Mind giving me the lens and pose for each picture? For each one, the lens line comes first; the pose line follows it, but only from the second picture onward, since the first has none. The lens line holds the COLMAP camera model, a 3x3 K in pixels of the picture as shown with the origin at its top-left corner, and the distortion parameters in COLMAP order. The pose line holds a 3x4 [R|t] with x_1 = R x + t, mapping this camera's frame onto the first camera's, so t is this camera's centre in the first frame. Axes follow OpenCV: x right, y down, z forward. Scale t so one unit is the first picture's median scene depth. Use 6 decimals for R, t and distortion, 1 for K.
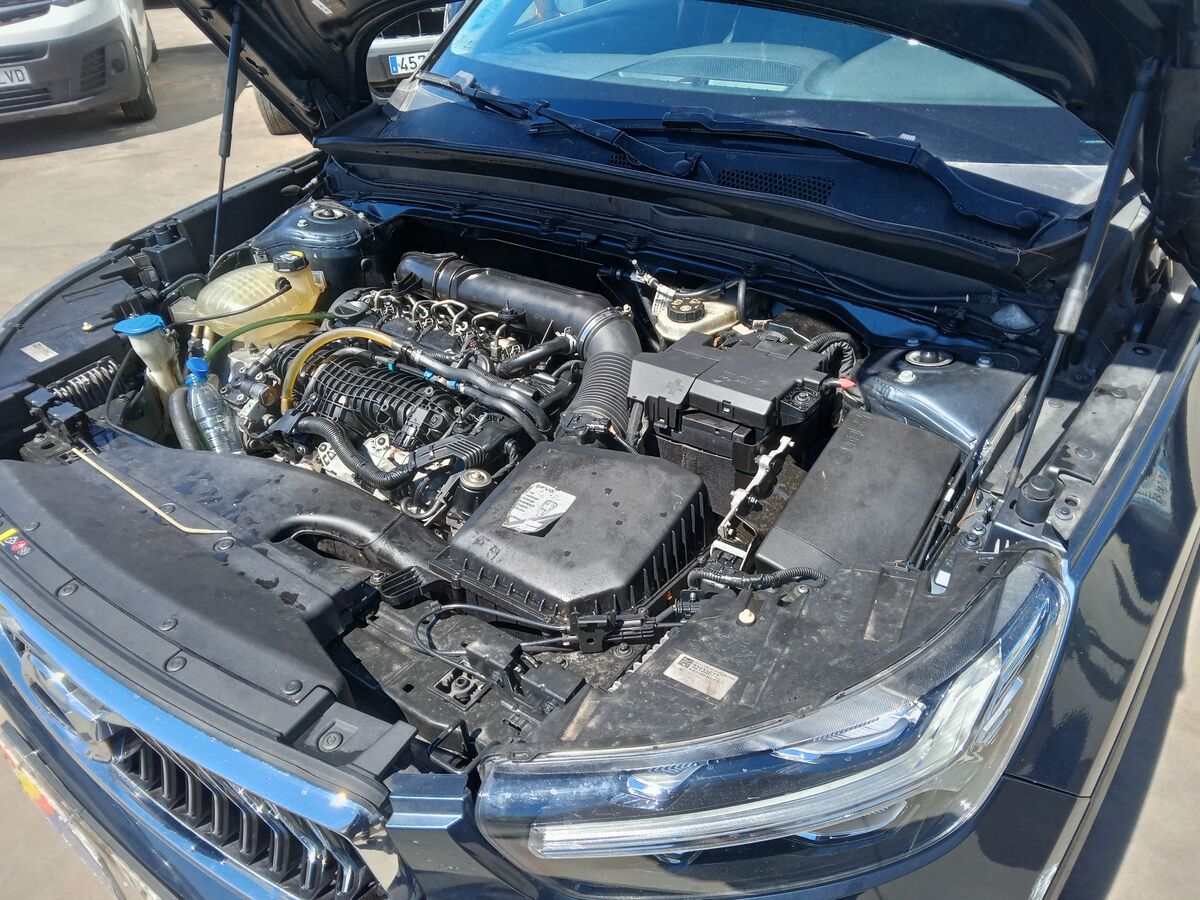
lens RADIAL K [[860.9, 0, 600.4], [0, 860.9, 450.9], [0, 0, 1]] dist [0.011066, 0.001158]
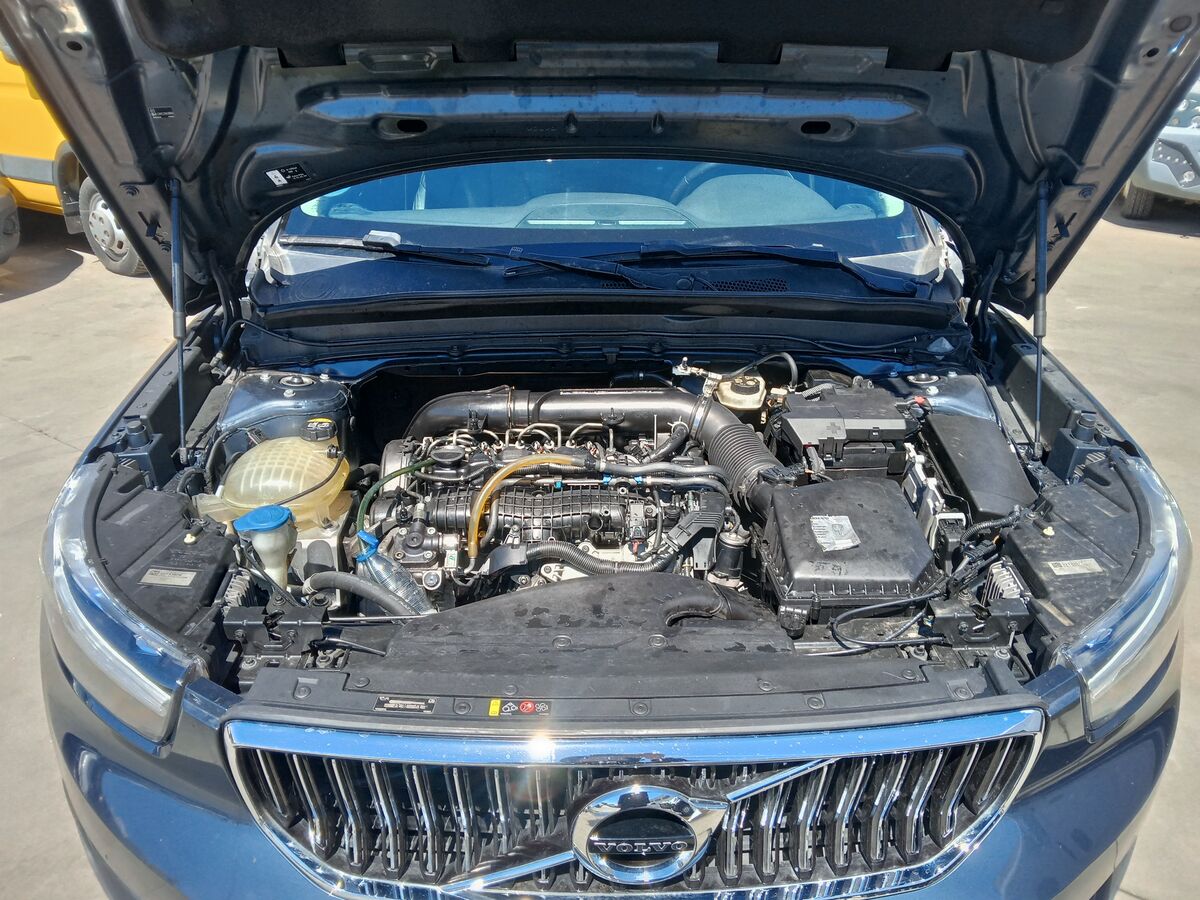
lens RADIAL K [[860.9, 0, 600.6], [0, 860.9, 448.4], [0, 0, 1]] dist [0.011066, 0.001158]
pose [[0.799277, -0.220275, 0.559138, -0.782595], [0.300125, 0.952380, -0.053828, -0.065650], [-0.520655, 0.210835, 0.827325, 0.057567]]
